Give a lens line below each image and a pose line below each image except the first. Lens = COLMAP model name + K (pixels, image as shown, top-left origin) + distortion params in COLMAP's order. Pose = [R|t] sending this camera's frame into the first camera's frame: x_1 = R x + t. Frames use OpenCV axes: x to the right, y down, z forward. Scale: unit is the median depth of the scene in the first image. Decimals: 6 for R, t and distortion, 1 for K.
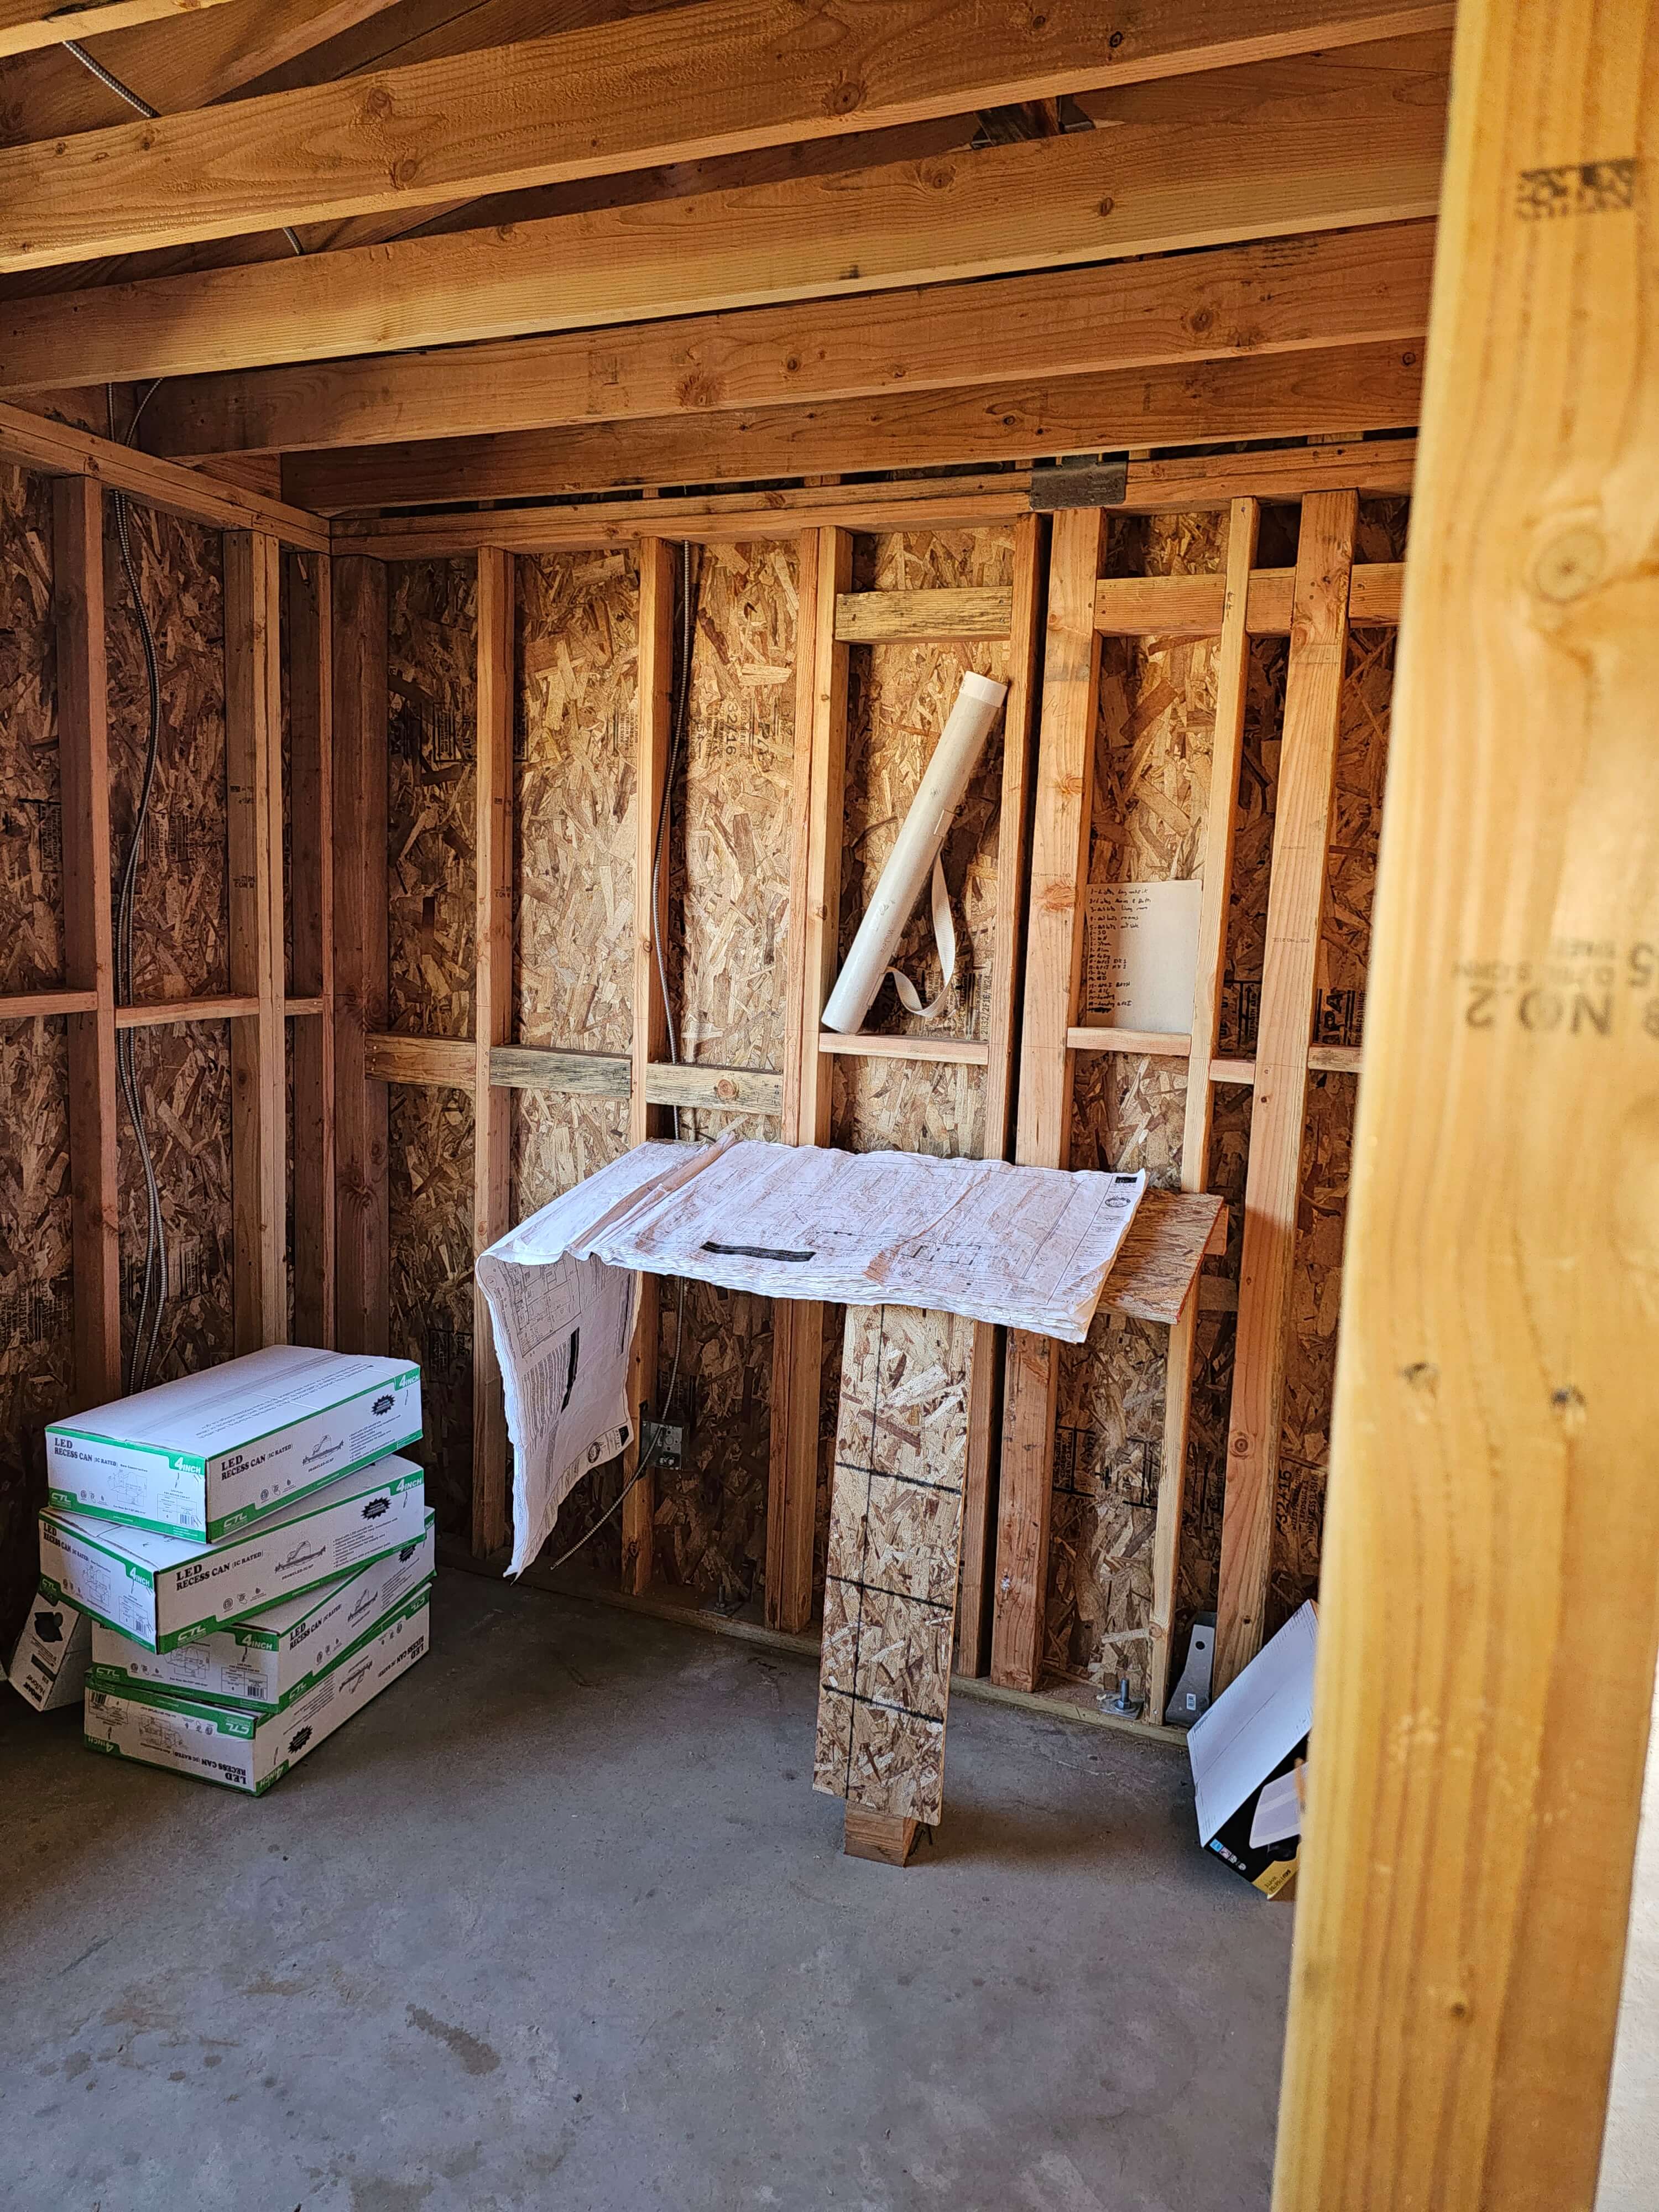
lens RADIAL K [[1447.6, 0, 844.7], [0, 1447.6, 1111.4], [0, 0, 1]] dist [0.161204, -0.240367]
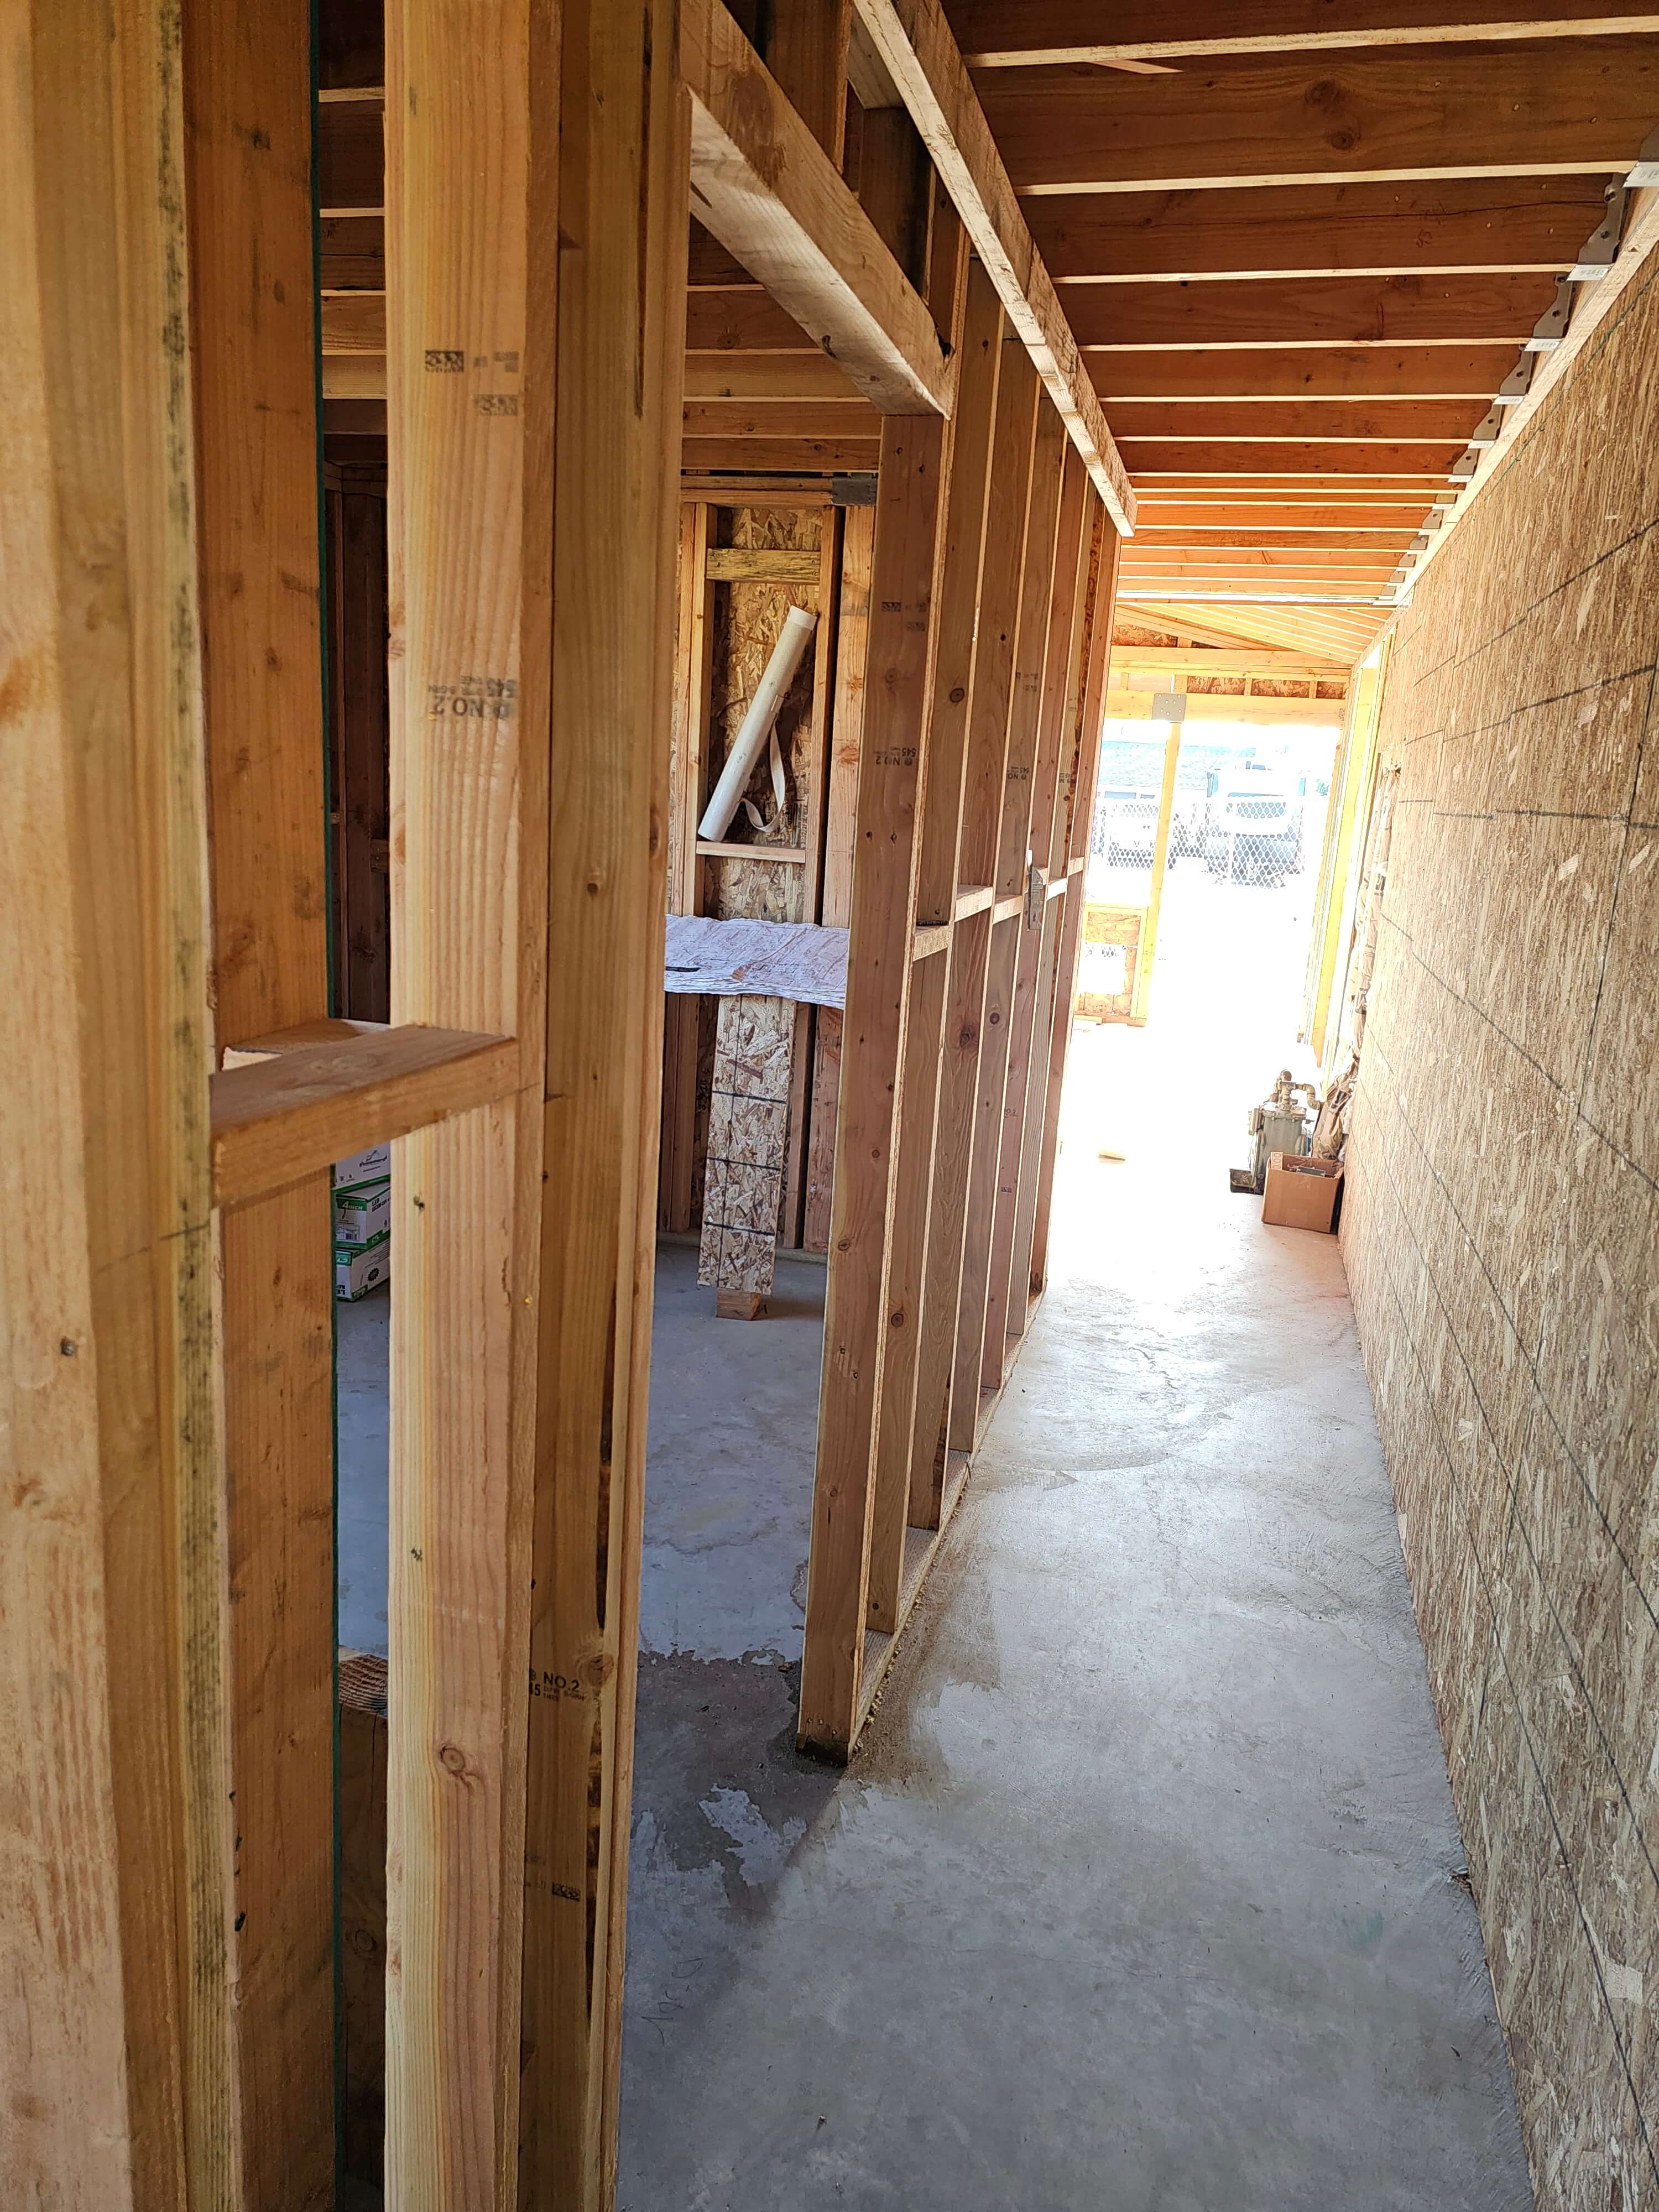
lens RADIAL K [[1447.6, 0, 844.7], [0, 1447.6, 1111.4], [0, 0, 1]] dist [0.161204, -0.240367]
pose [[0.993433, -0.000765, 0.114410, -0.040360], [-0.009055, 0.996316, 0.085284, 0.103106], [-0.114053, -0.085760, 0.989766, -0.600163]]
